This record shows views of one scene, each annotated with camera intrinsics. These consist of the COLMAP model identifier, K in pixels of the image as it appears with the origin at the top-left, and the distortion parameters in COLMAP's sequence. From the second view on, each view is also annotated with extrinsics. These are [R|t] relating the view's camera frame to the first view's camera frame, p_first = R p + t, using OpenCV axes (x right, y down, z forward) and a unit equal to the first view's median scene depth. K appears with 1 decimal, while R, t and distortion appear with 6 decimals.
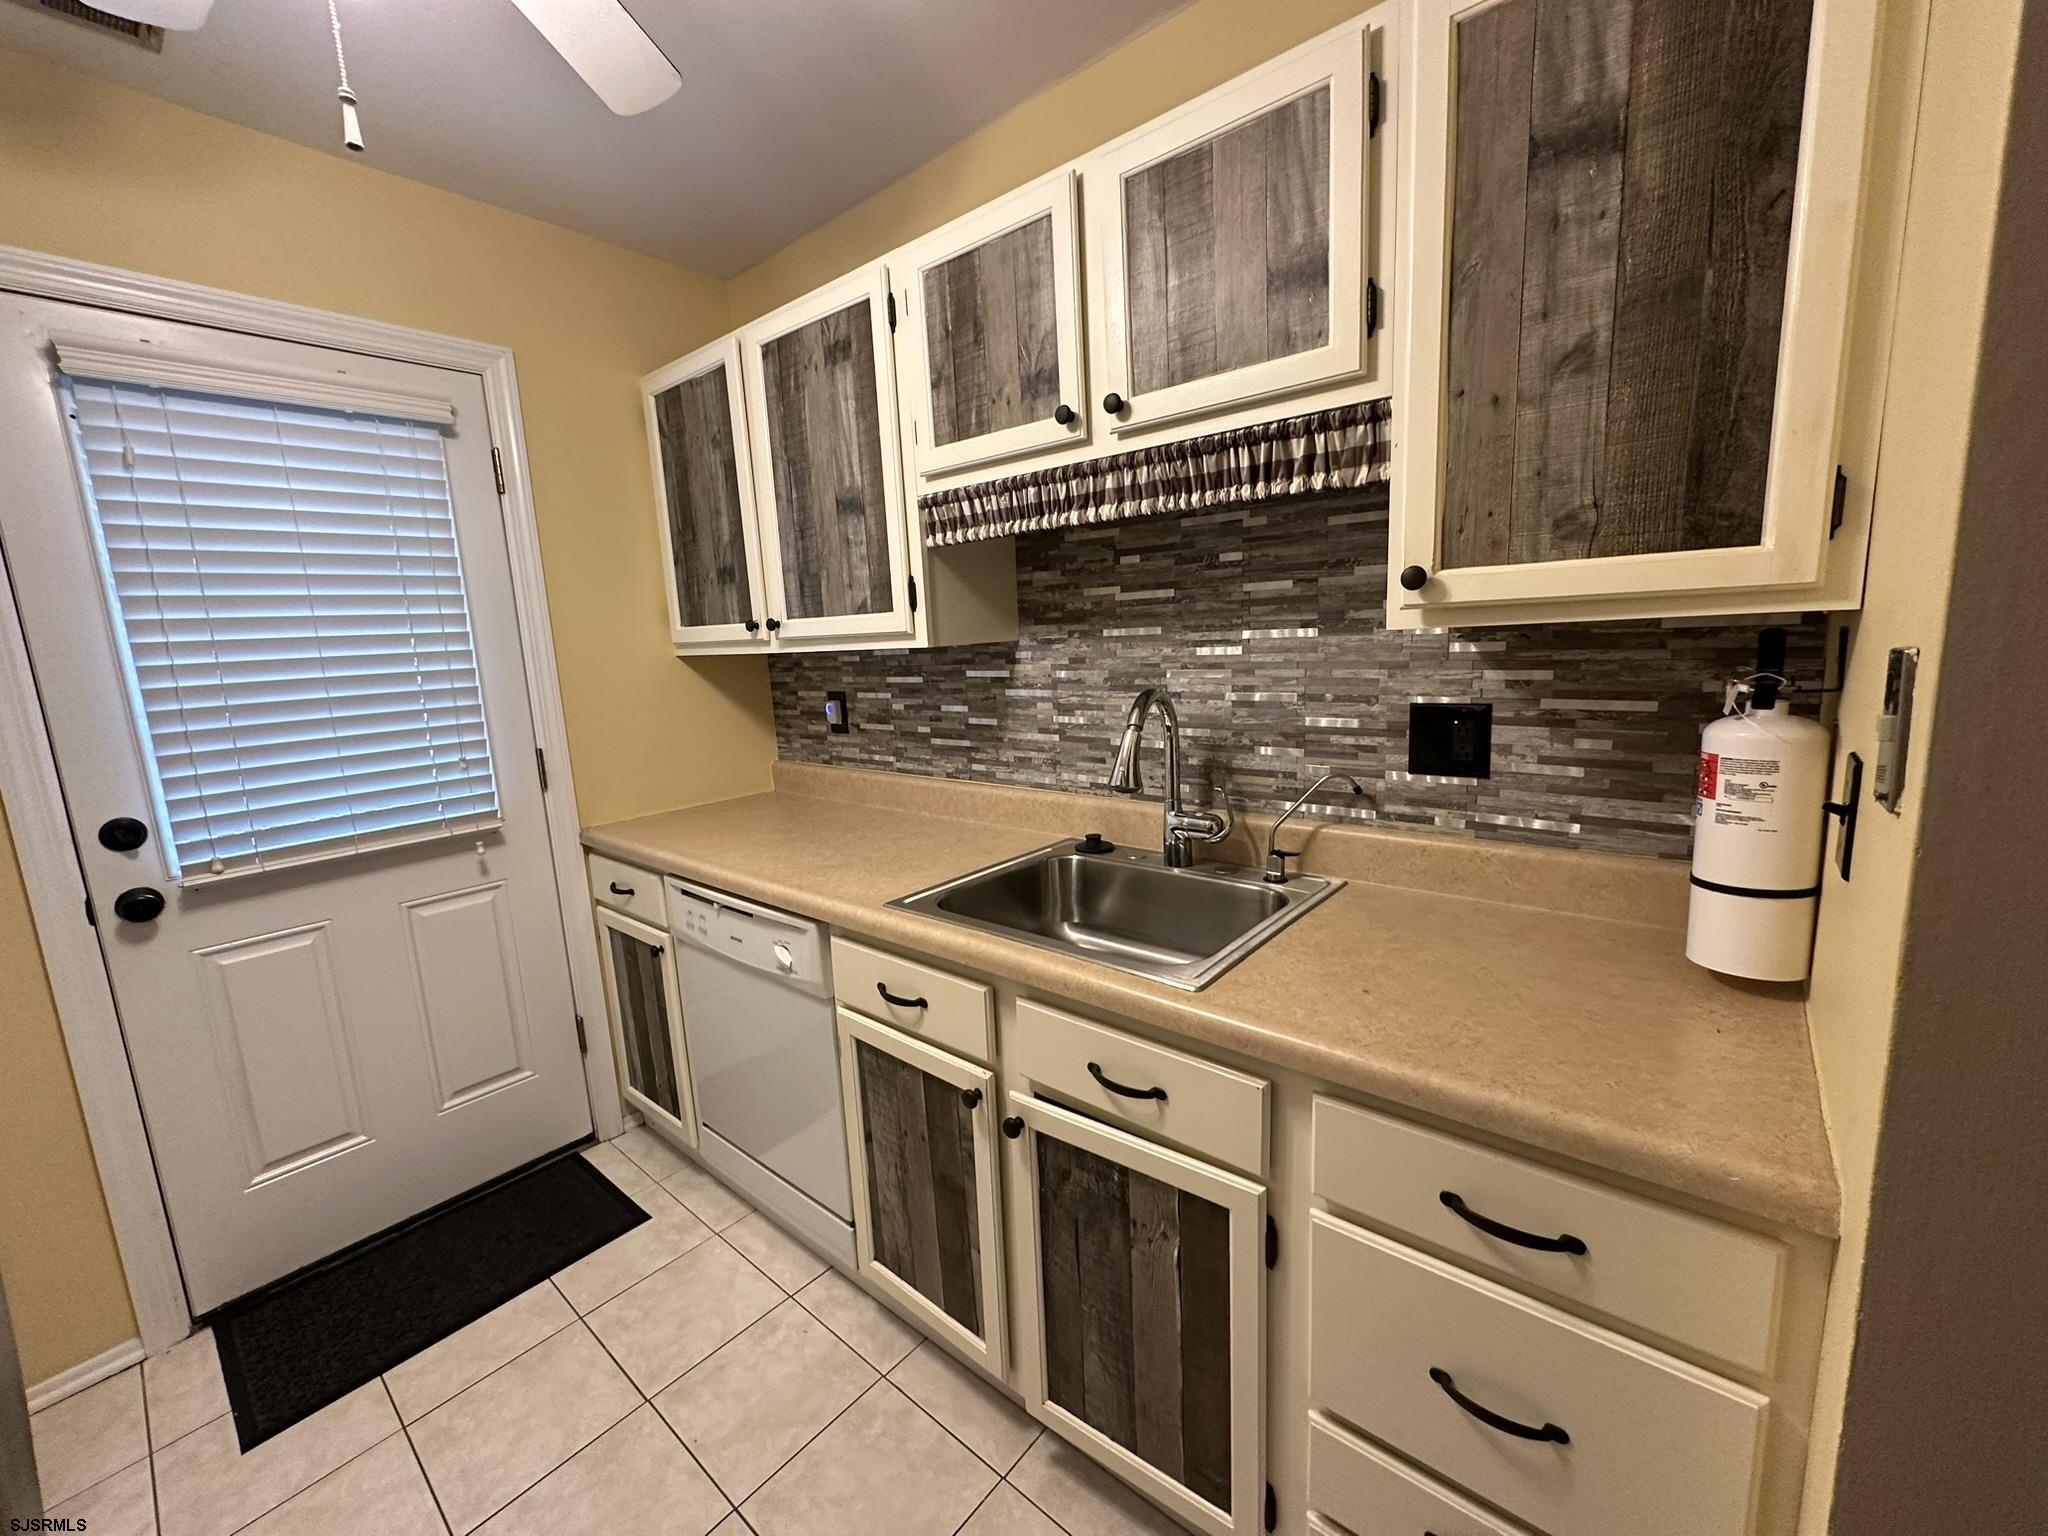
lens RADIAL K [[819.8, 0, 1023.8], [0, 819.8, 770.5], [0, 0, 1]] dist [-0.003447, 0.000994]
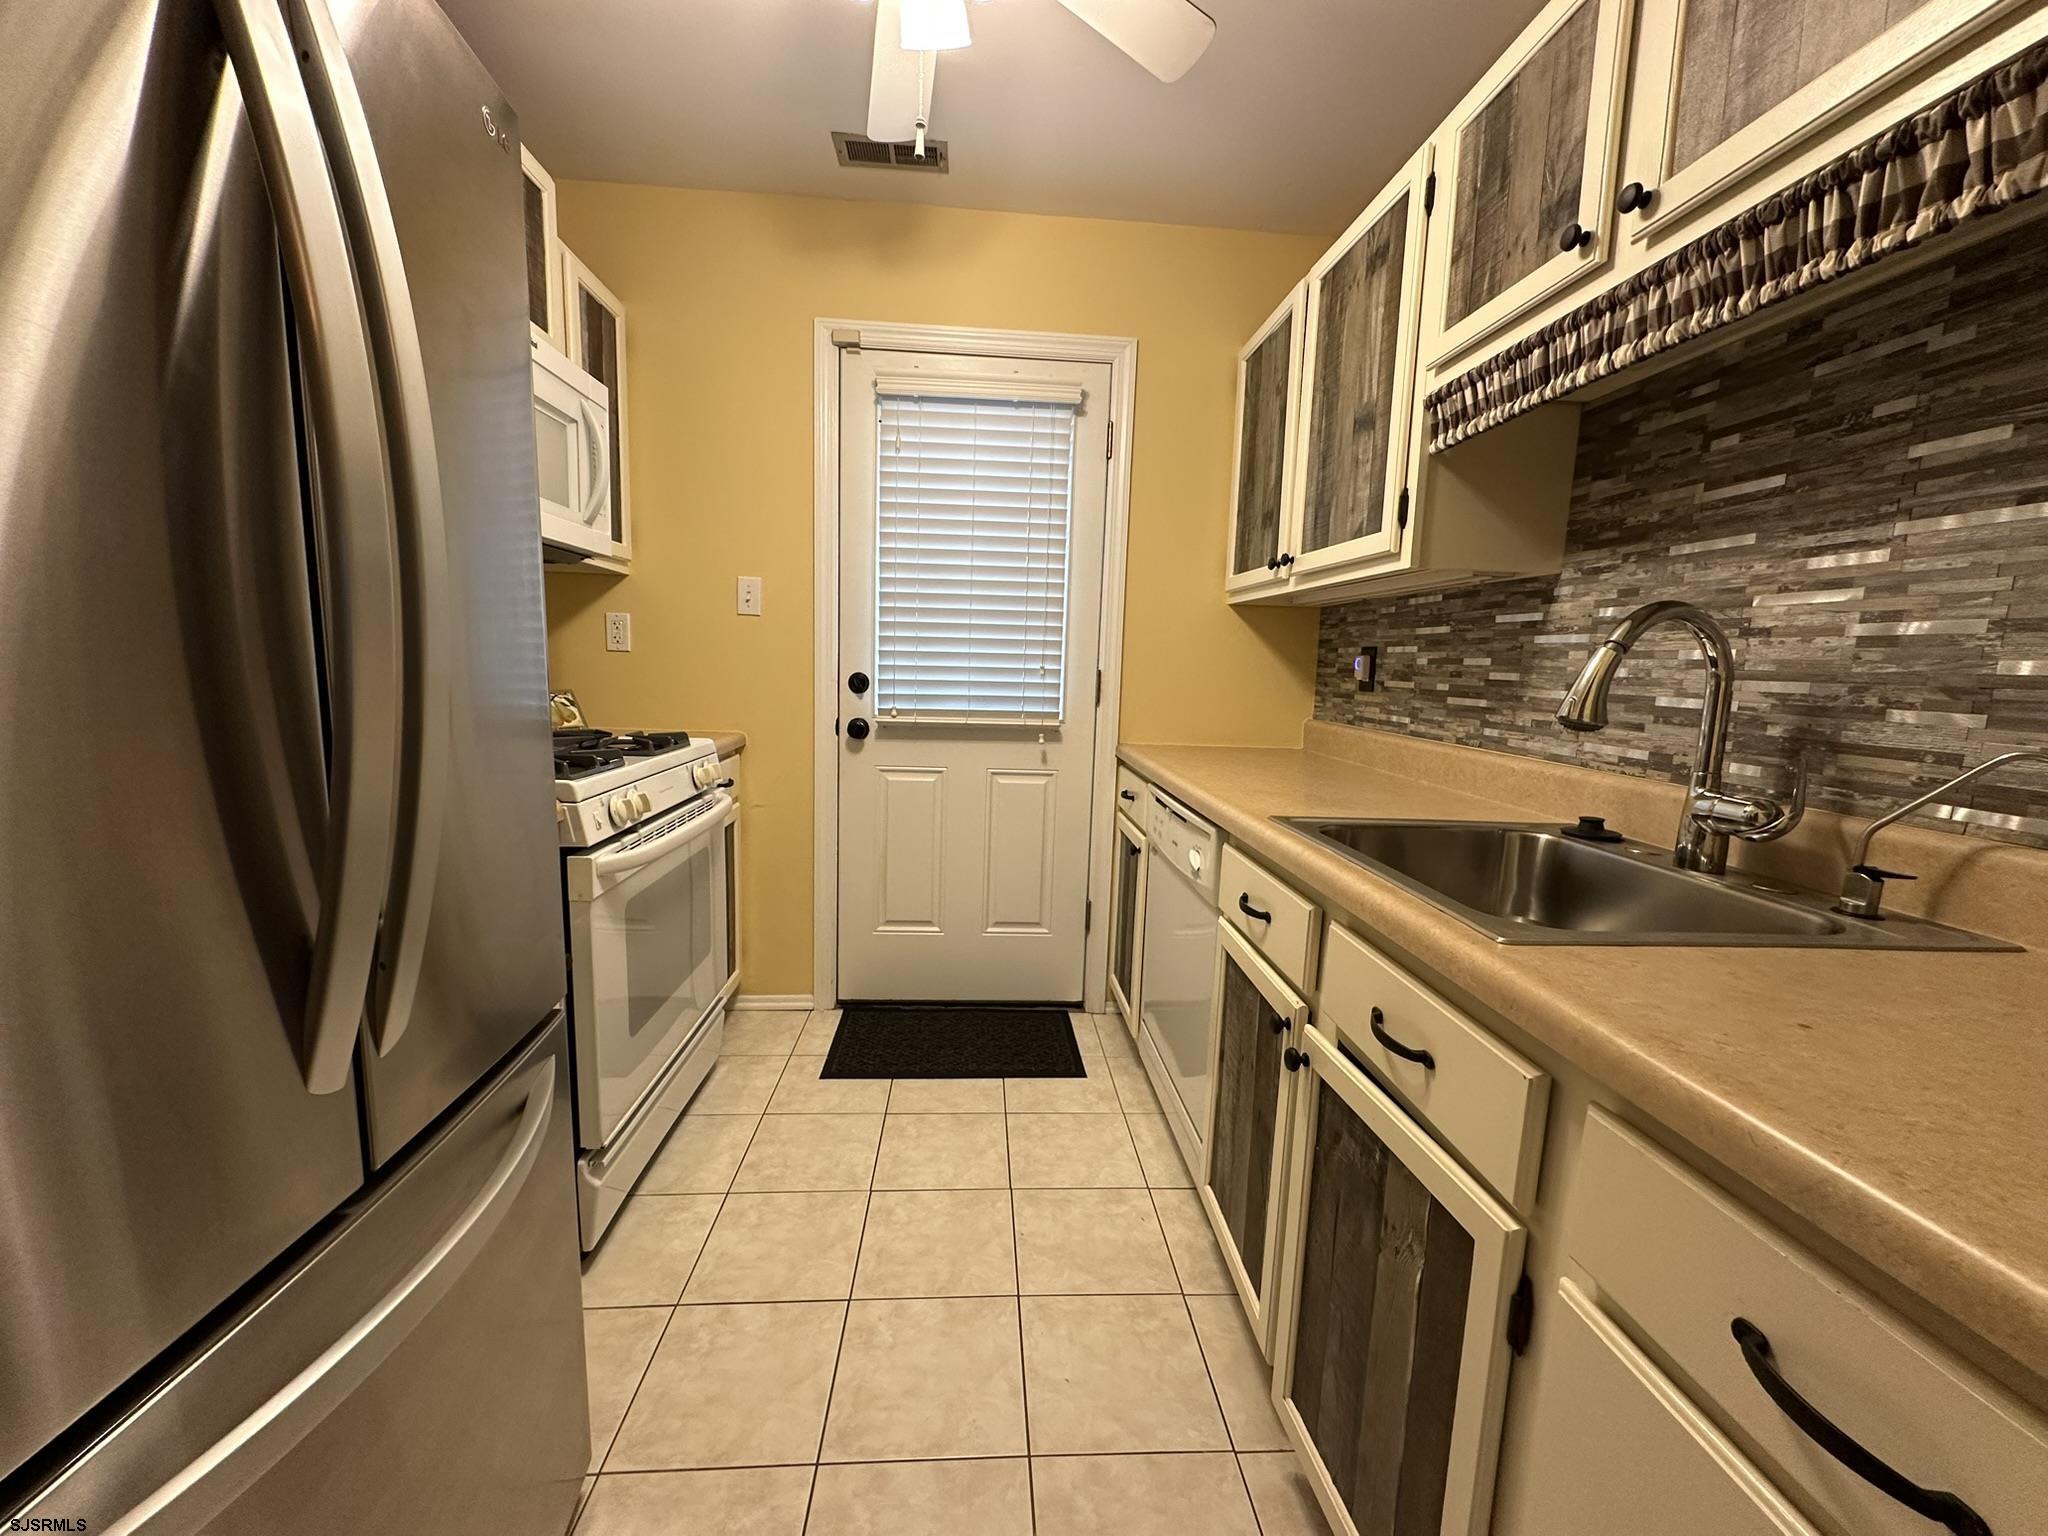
lens RADIAL K [[819.8, 0, 1025.9], [0, 819.8, 771.9], [0, 0, 1]] dist [-0.003447, 0.000994]
pose [[0.691315, 0.166189, -0.703182, 0.269202], [-0.186850, 0.981205, 0.048199, 0.107252], [0.697976, 0.098069, 0.709374, 0.105236]]
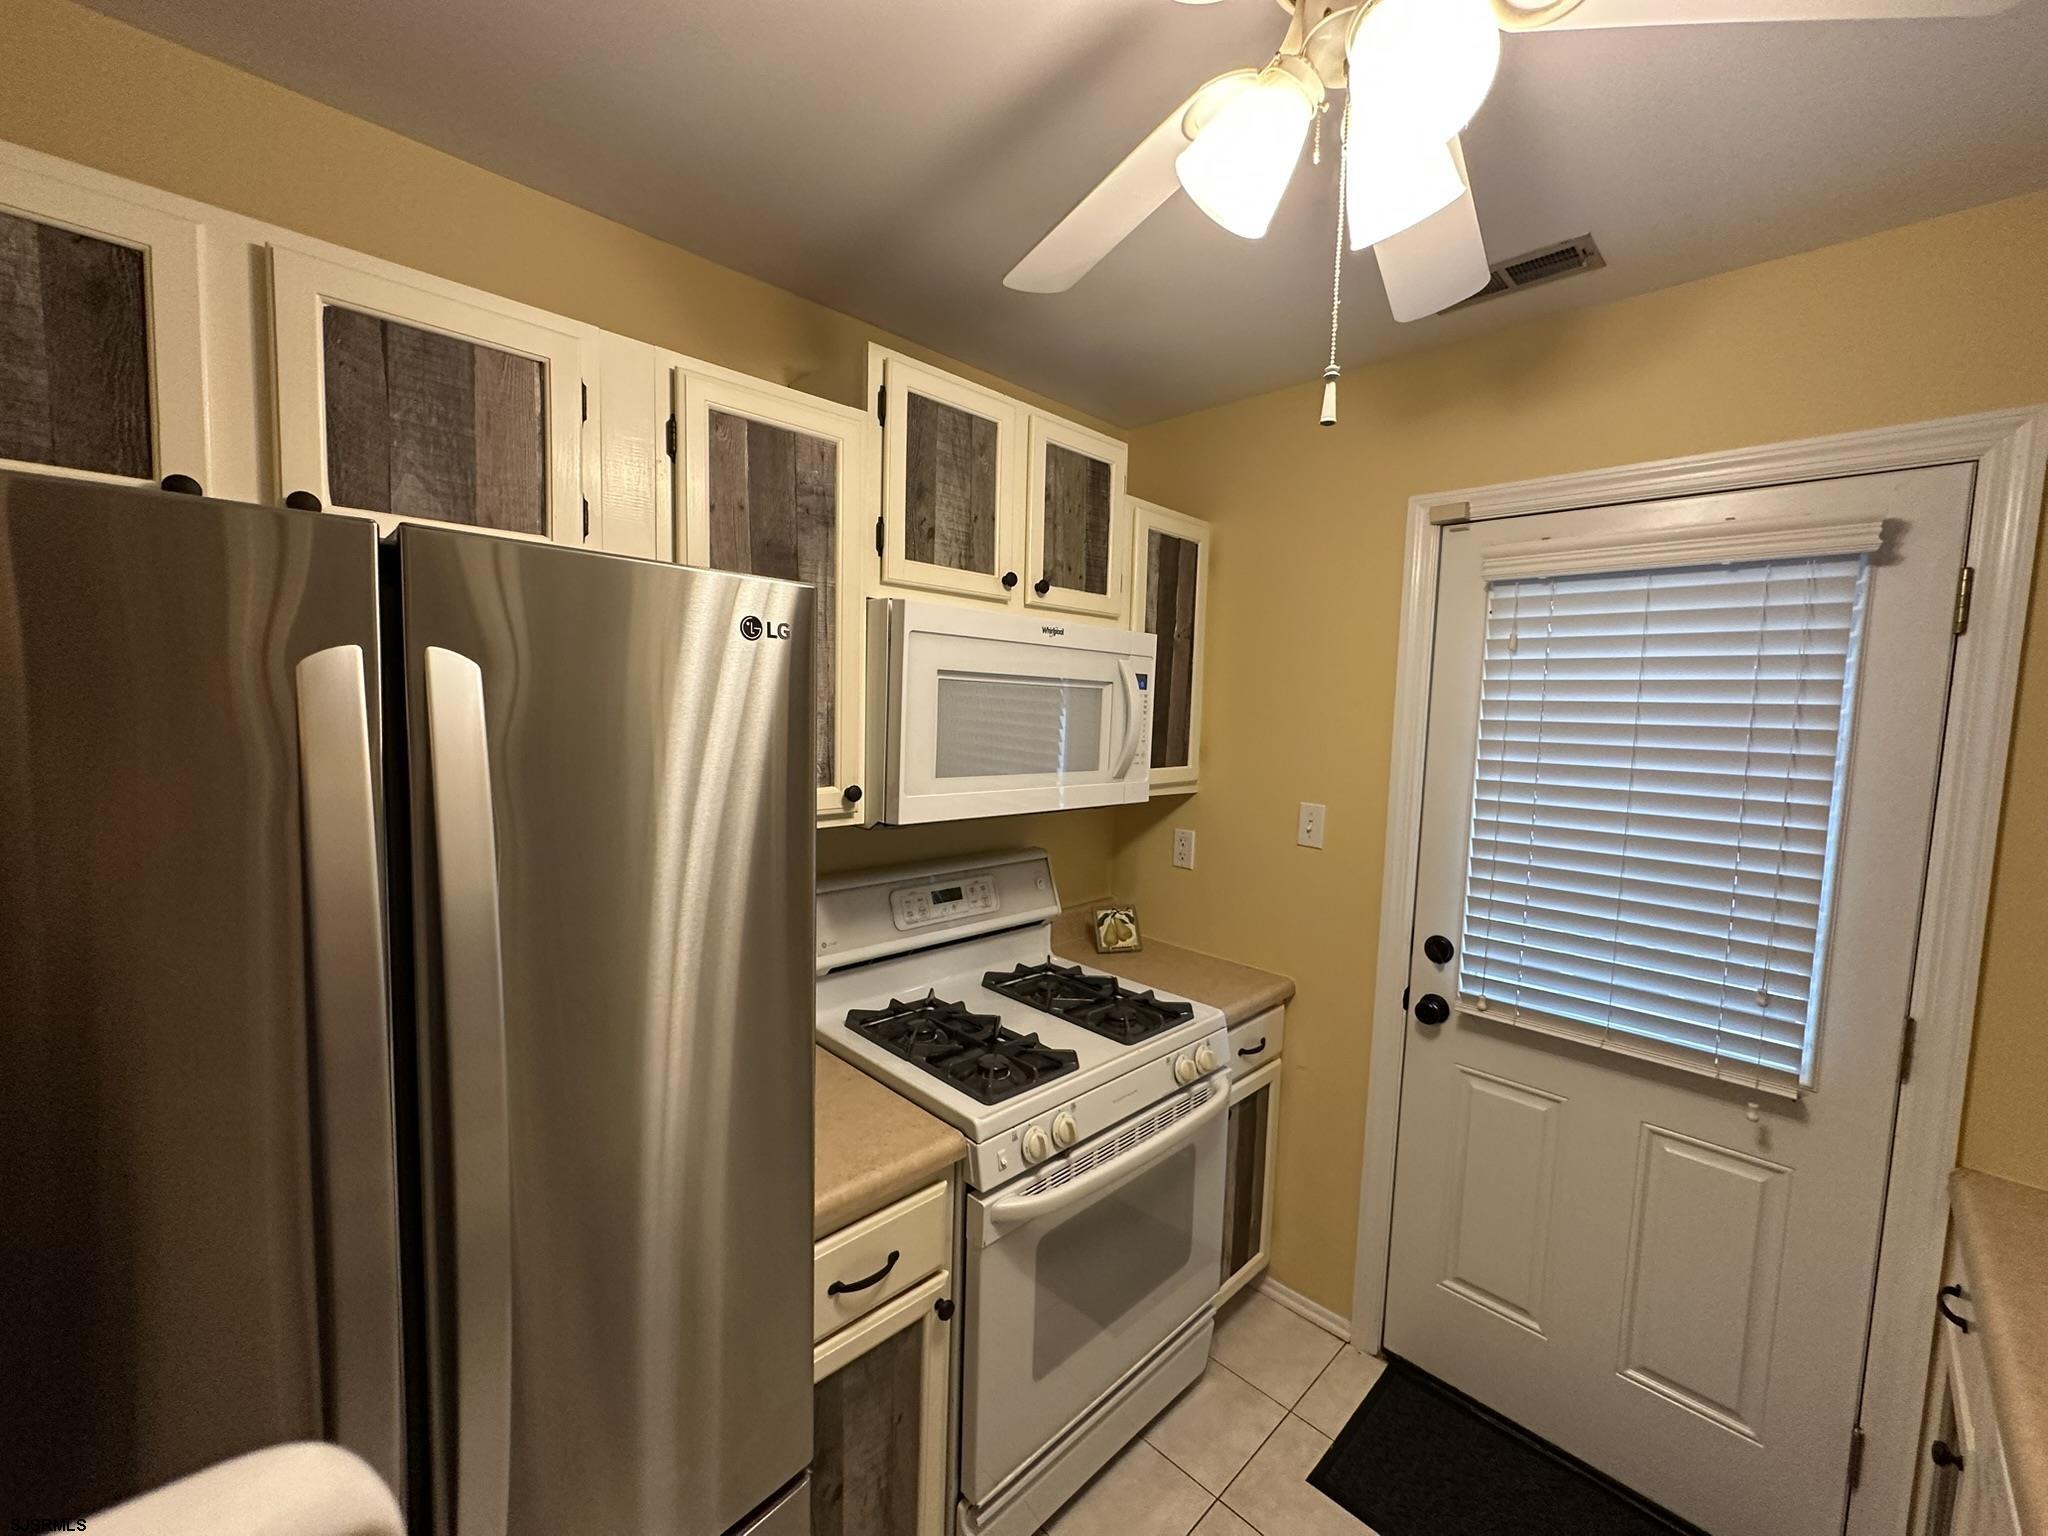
lens RADIAL K [[819.8, 0, 1024.3], [0, 819.8, 772.6], [0, 0, 1]] dist [-0.003447, 0.000994]
pose [[-0.088467, 0.126983, -0.987952, 0.107687], [-0.195572, 0.970321, 0.142230, -0.218623], [0.976691, 0.205799, -0.061007, 0.407787]]
